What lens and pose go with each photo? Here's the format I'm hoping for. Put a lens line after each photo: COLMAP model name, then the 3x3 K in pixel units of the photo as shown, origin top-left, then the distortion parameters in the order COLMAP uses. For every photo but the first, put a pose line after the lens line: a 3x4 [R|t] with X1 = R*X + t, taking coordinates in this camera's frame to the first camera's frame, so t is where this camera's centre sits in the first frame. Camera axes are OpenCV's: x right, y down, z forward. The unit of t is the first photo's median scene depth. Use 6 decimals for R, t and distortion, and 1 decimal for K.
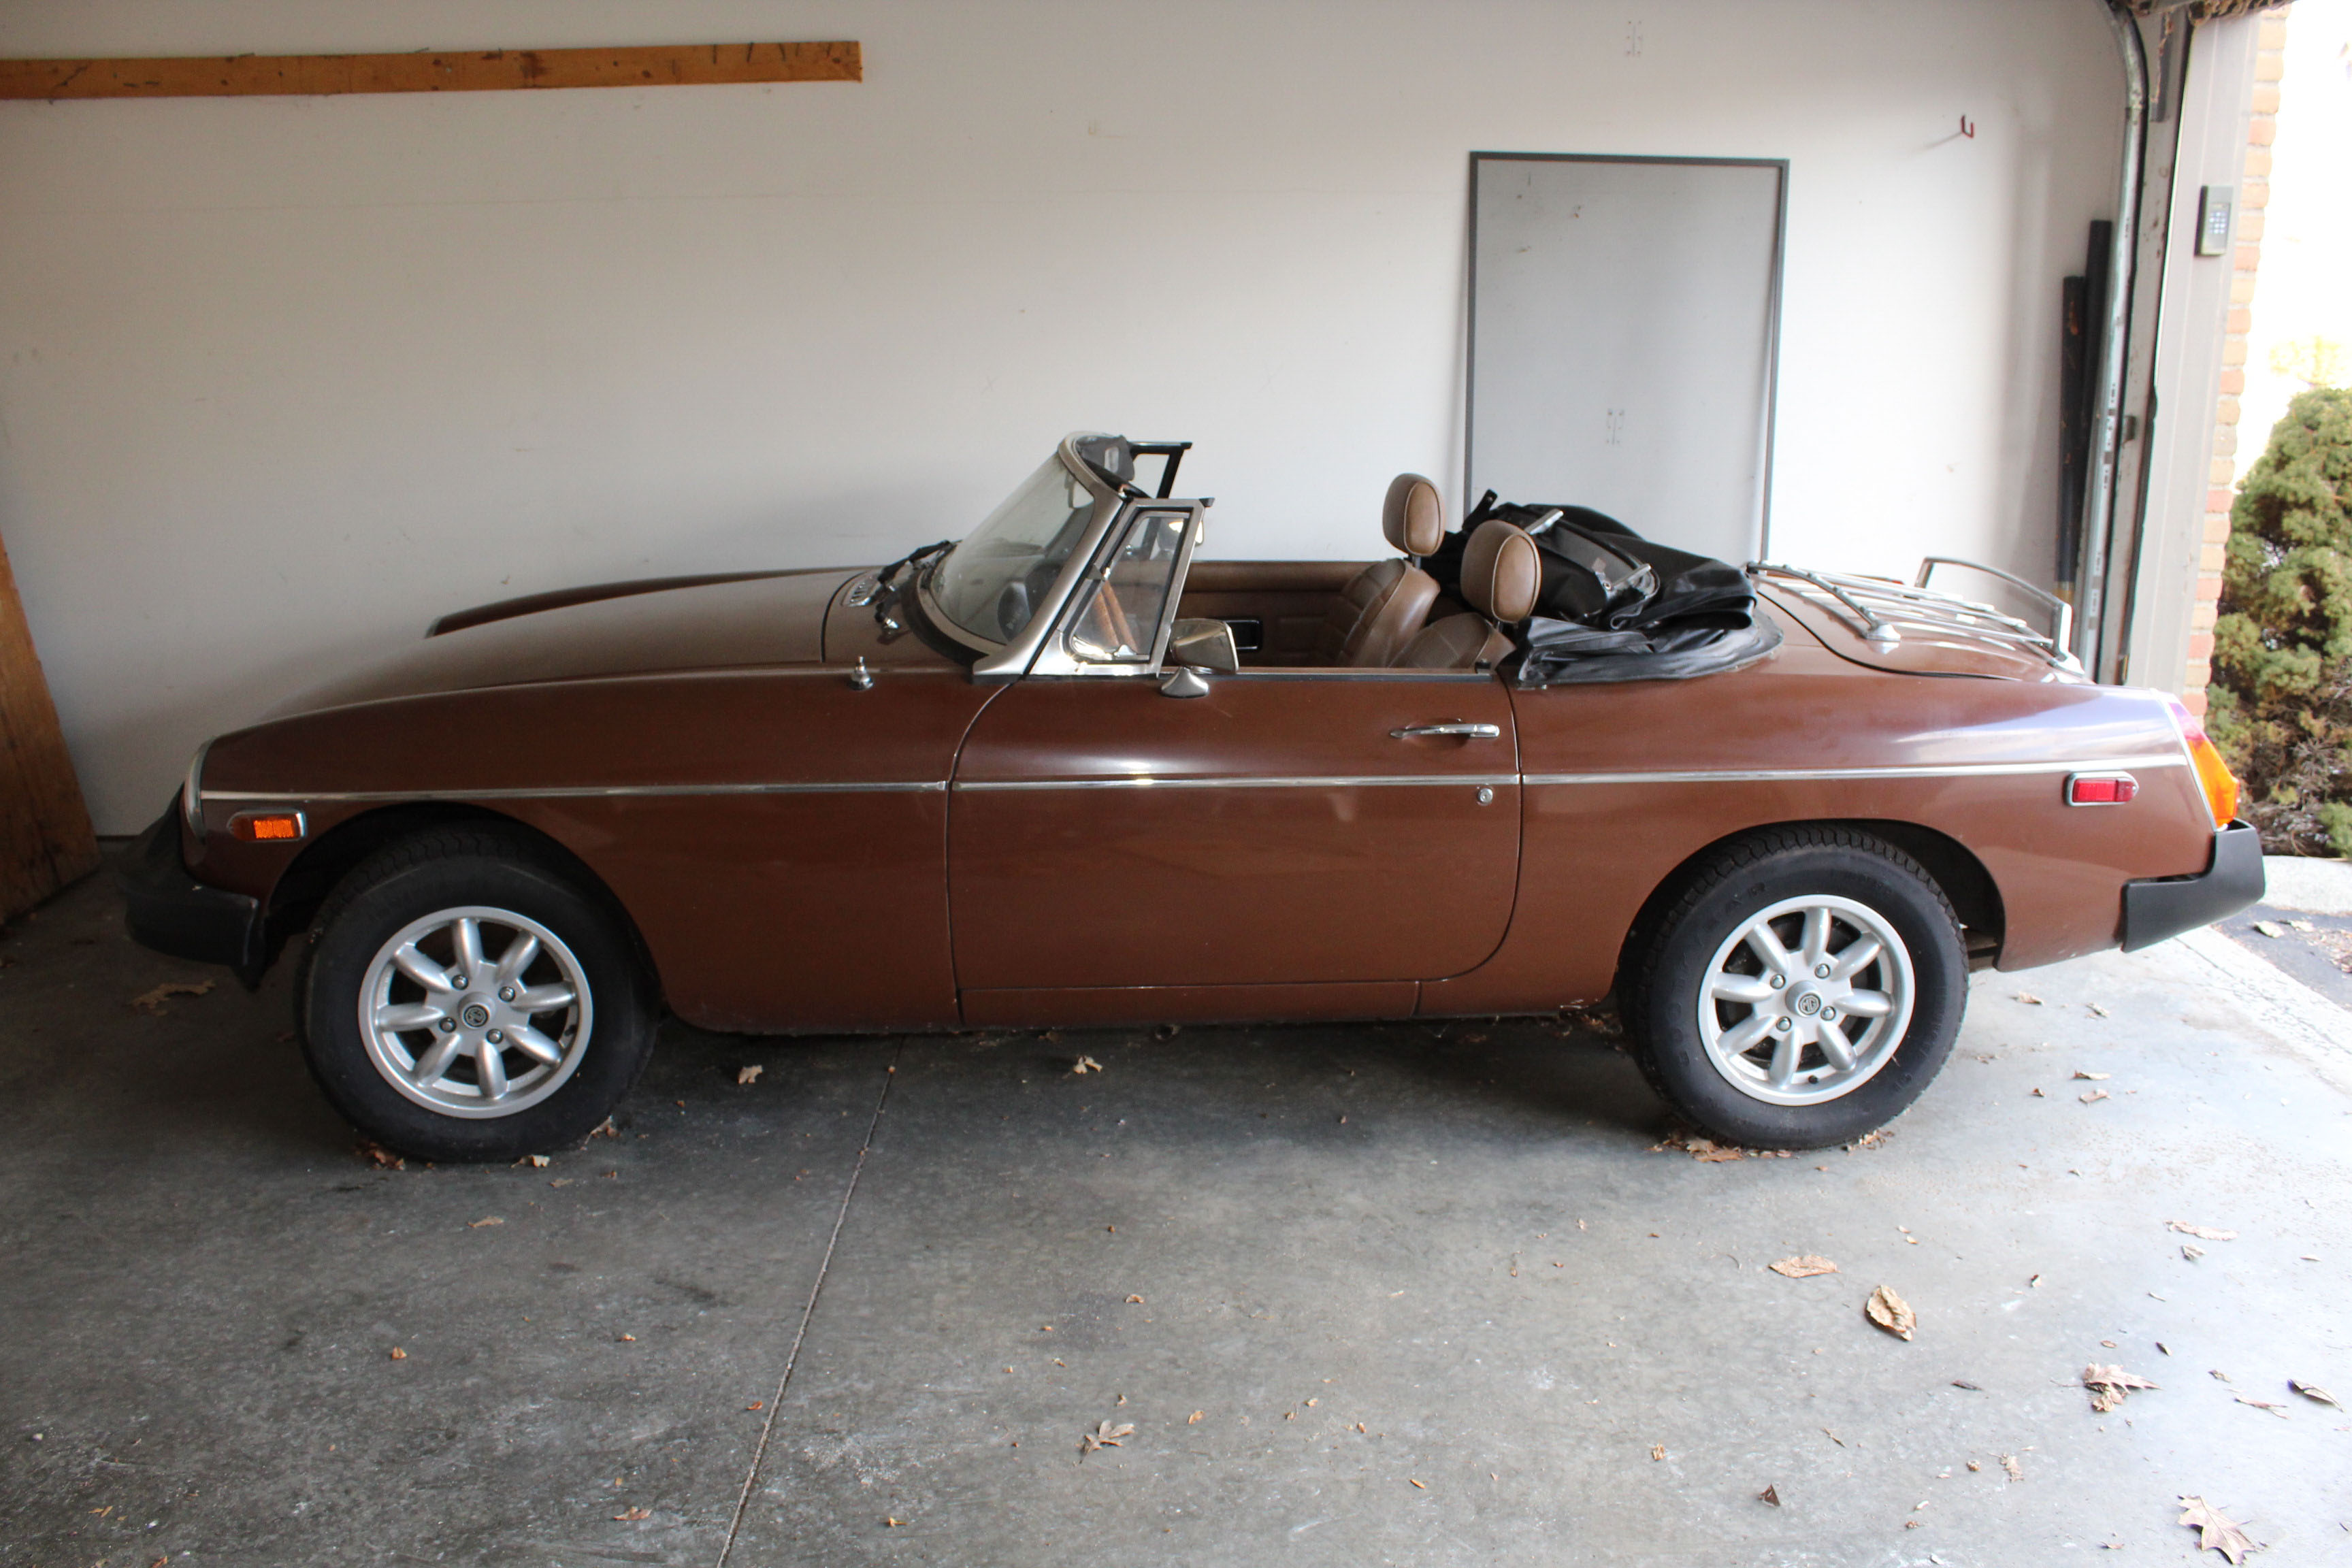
lens RADIAL K [[1962.1, 0, 1184.5], [0, 1962.1, 788.1], [0, 0, 1]] dist [-0.164098, 0.146021]
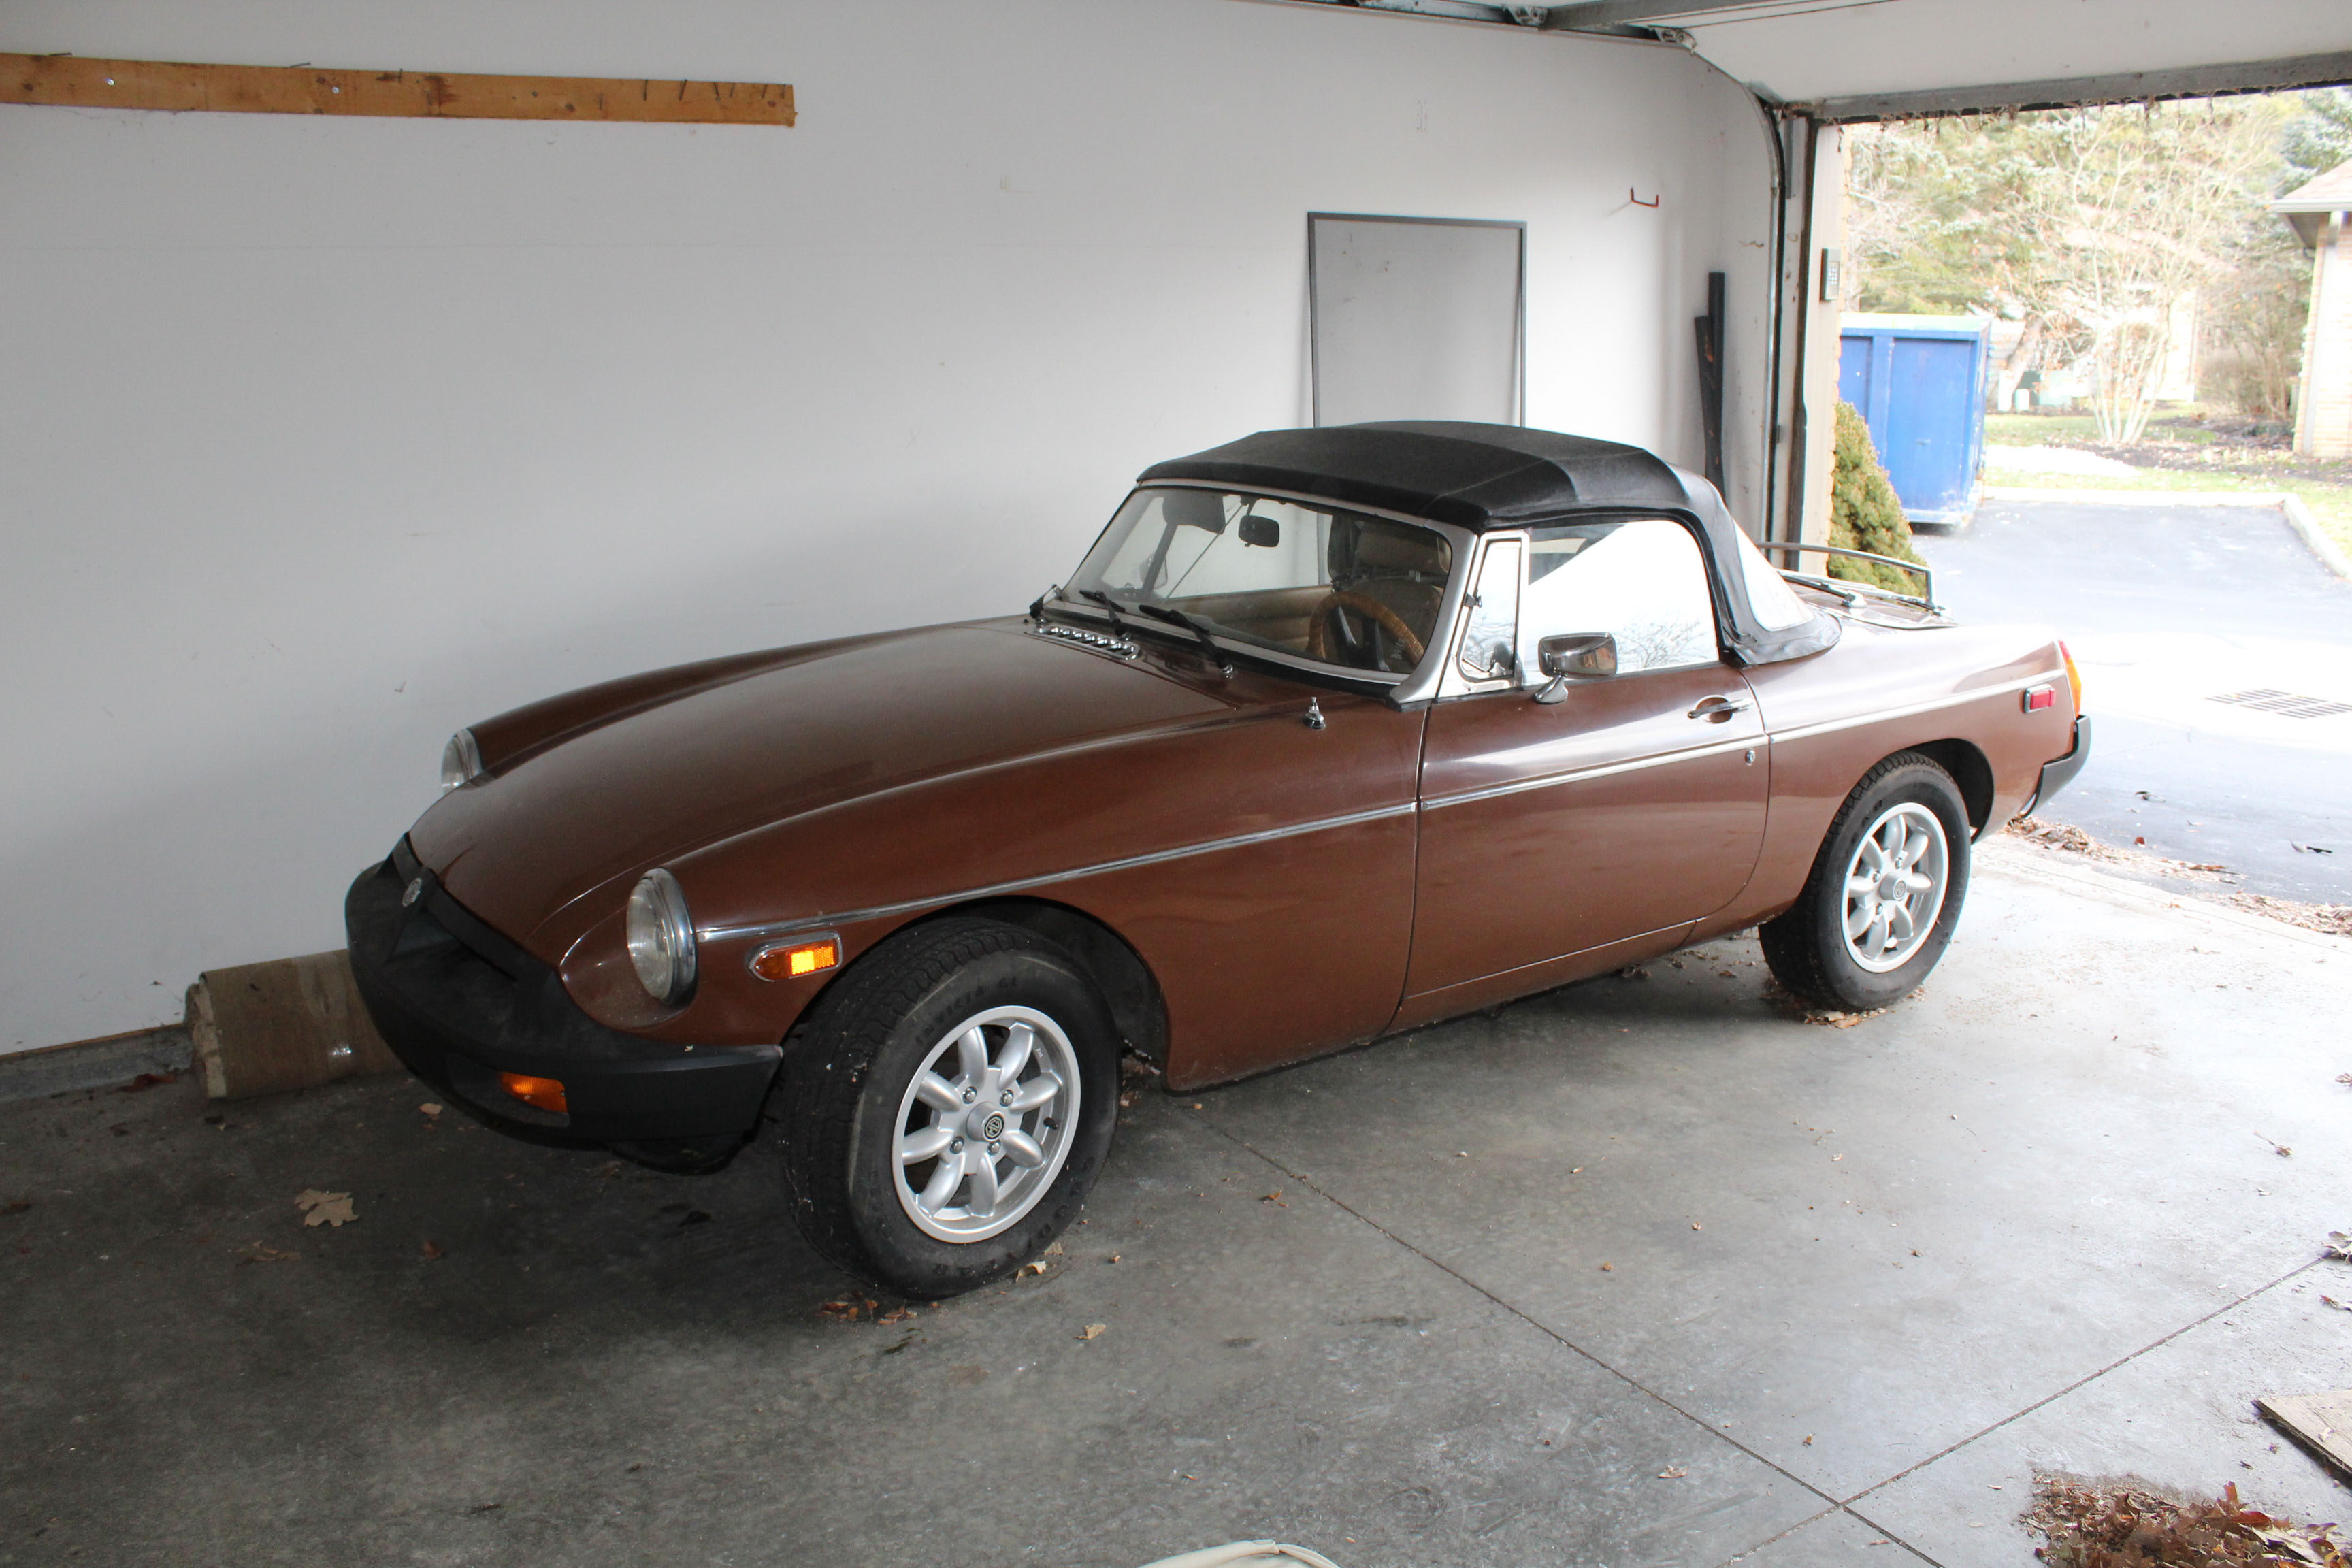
lens RADIAL K [[1975.3, 0, 1185.3], [0, 1975.3, 777.9], [0, 0, 1]] dist [-0.165907, 0.151881]
pose [[0.846059, -0.126781, 0.517794, -0.748346], [0.138632, 0.990216, 0.015932, -0.049430], [-0.514748, 0.058304, 0.855357, 0.131918]]
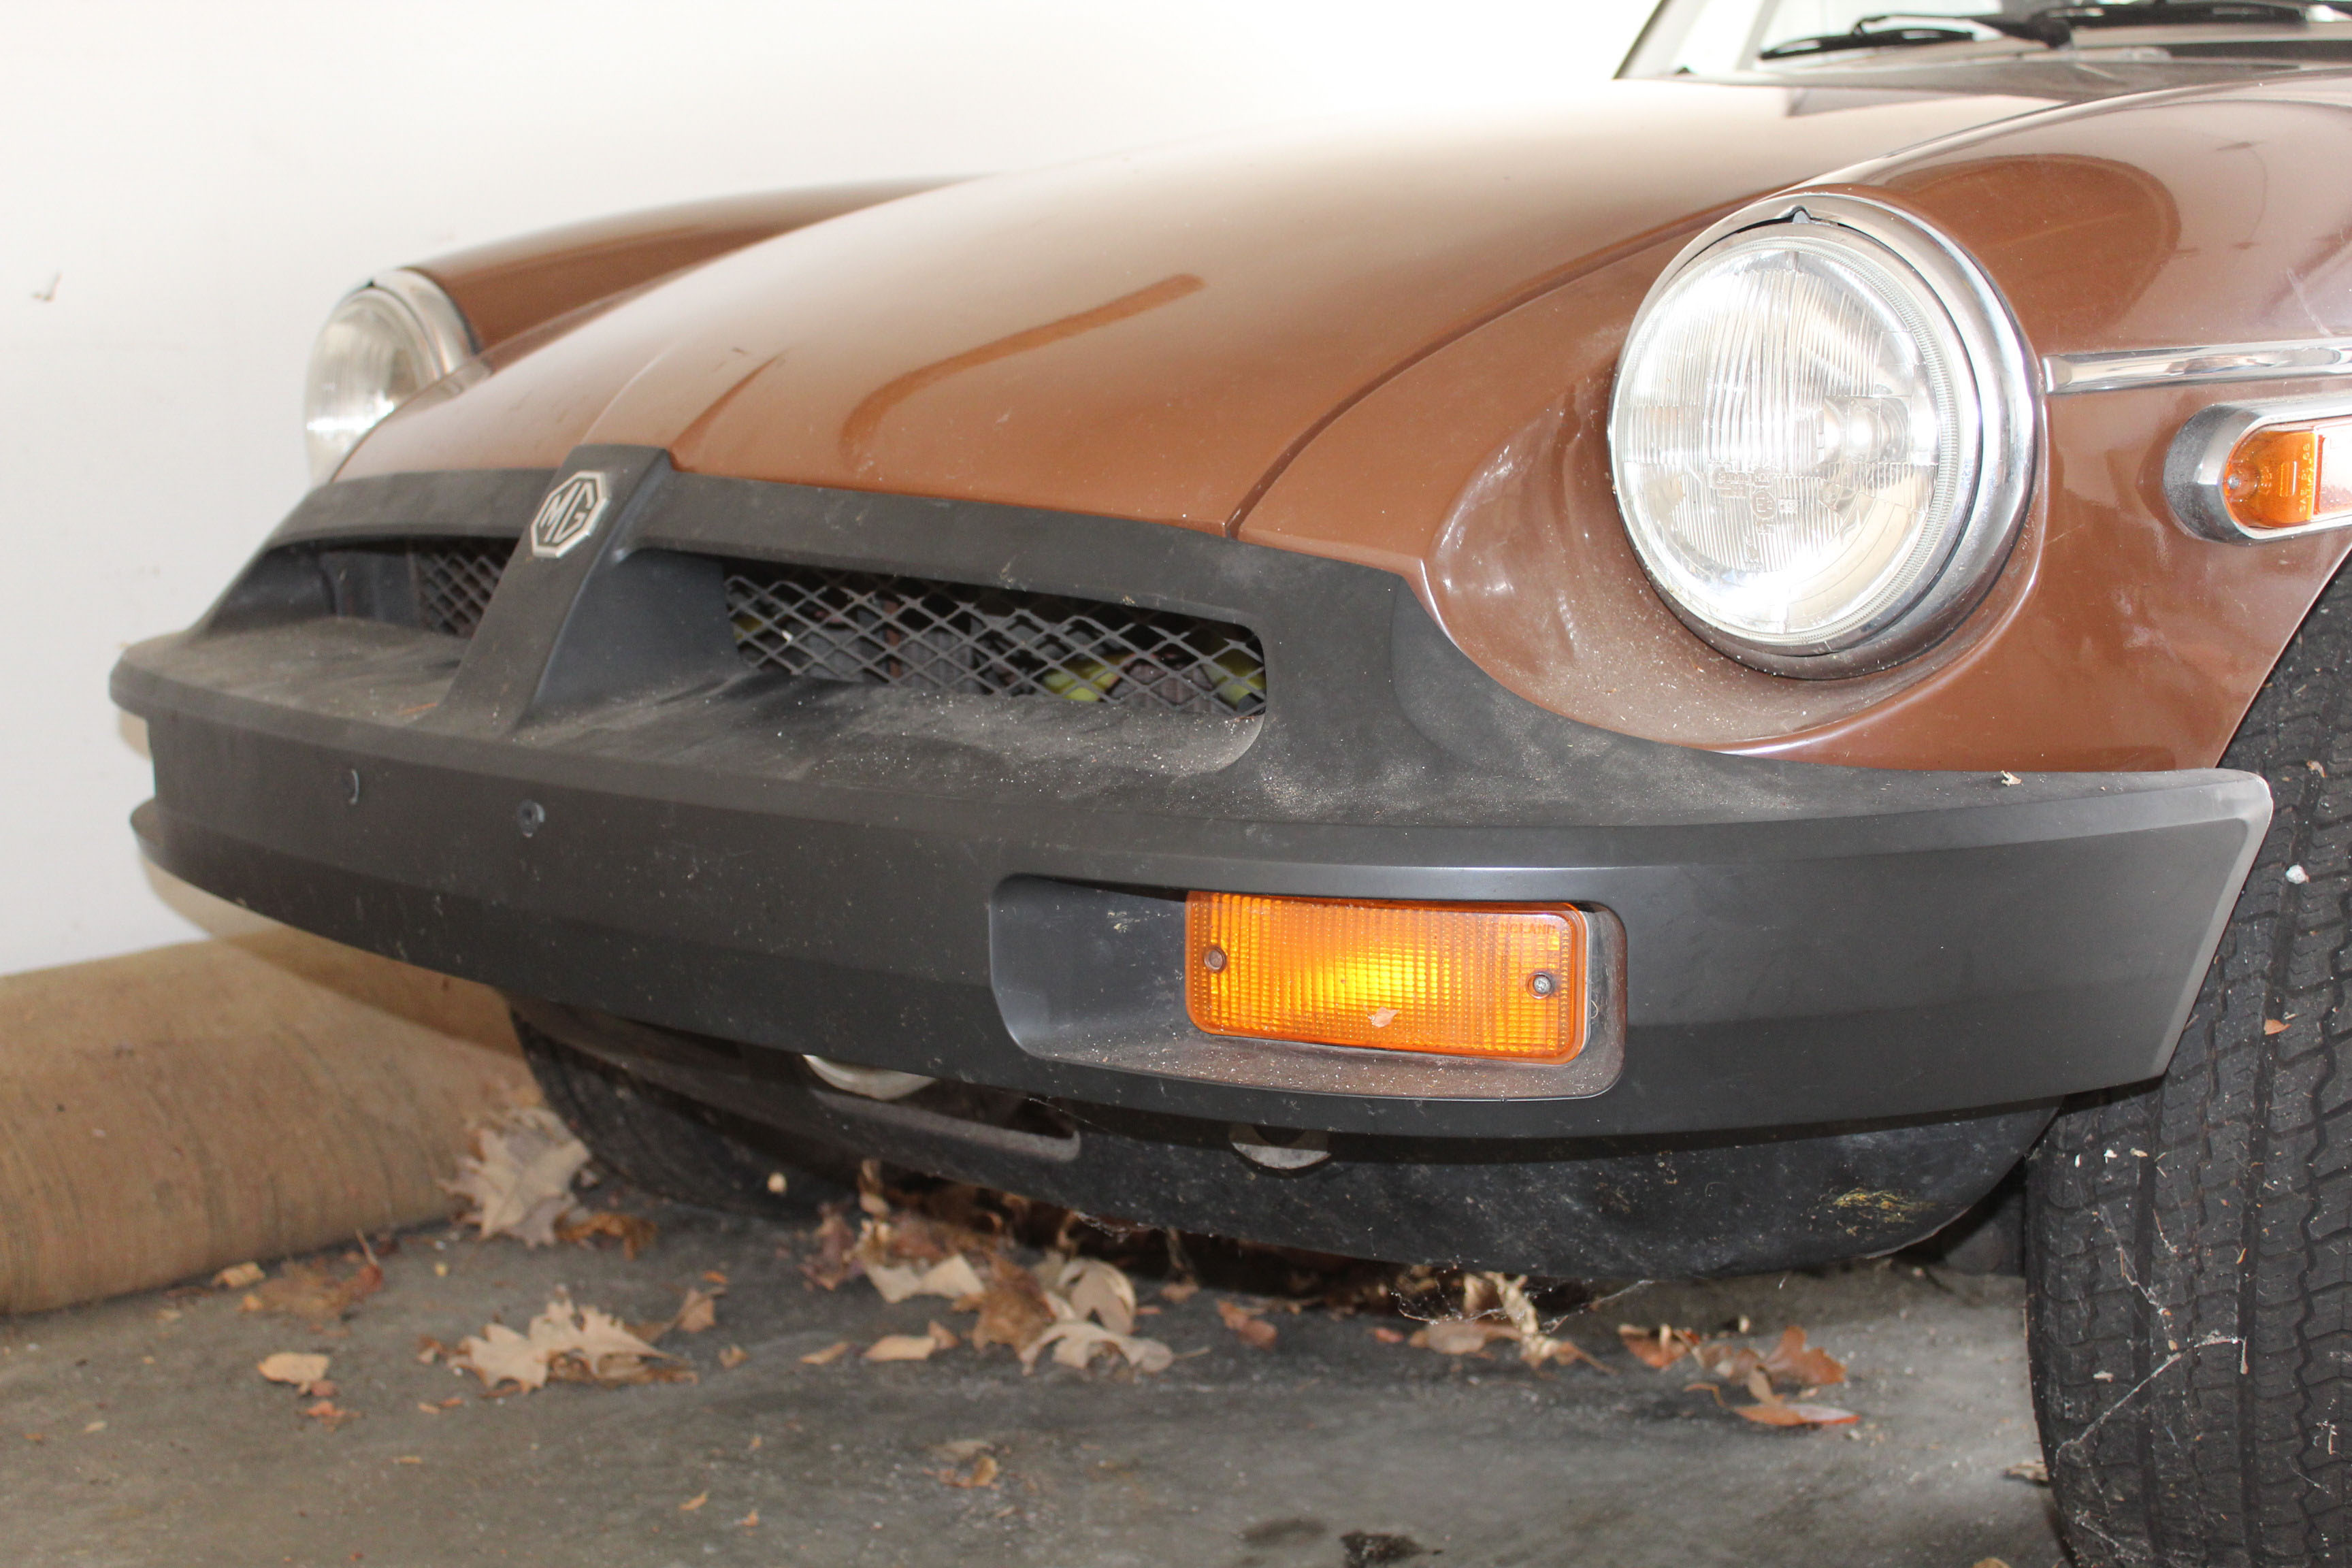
lens RADIAL K [[3032.0, 0, 1182.9], [0, 3032.0, 784.9], [0, 0, 1]] dist [-0.079403, 0.145991]
pose [[0.729093, -0.107098, 0.675983, -0.830863], [0.189669, 0.980614, -0.049208, 0.050171], [-0.657608, 0.164090, 0.735272, 0.769357]]
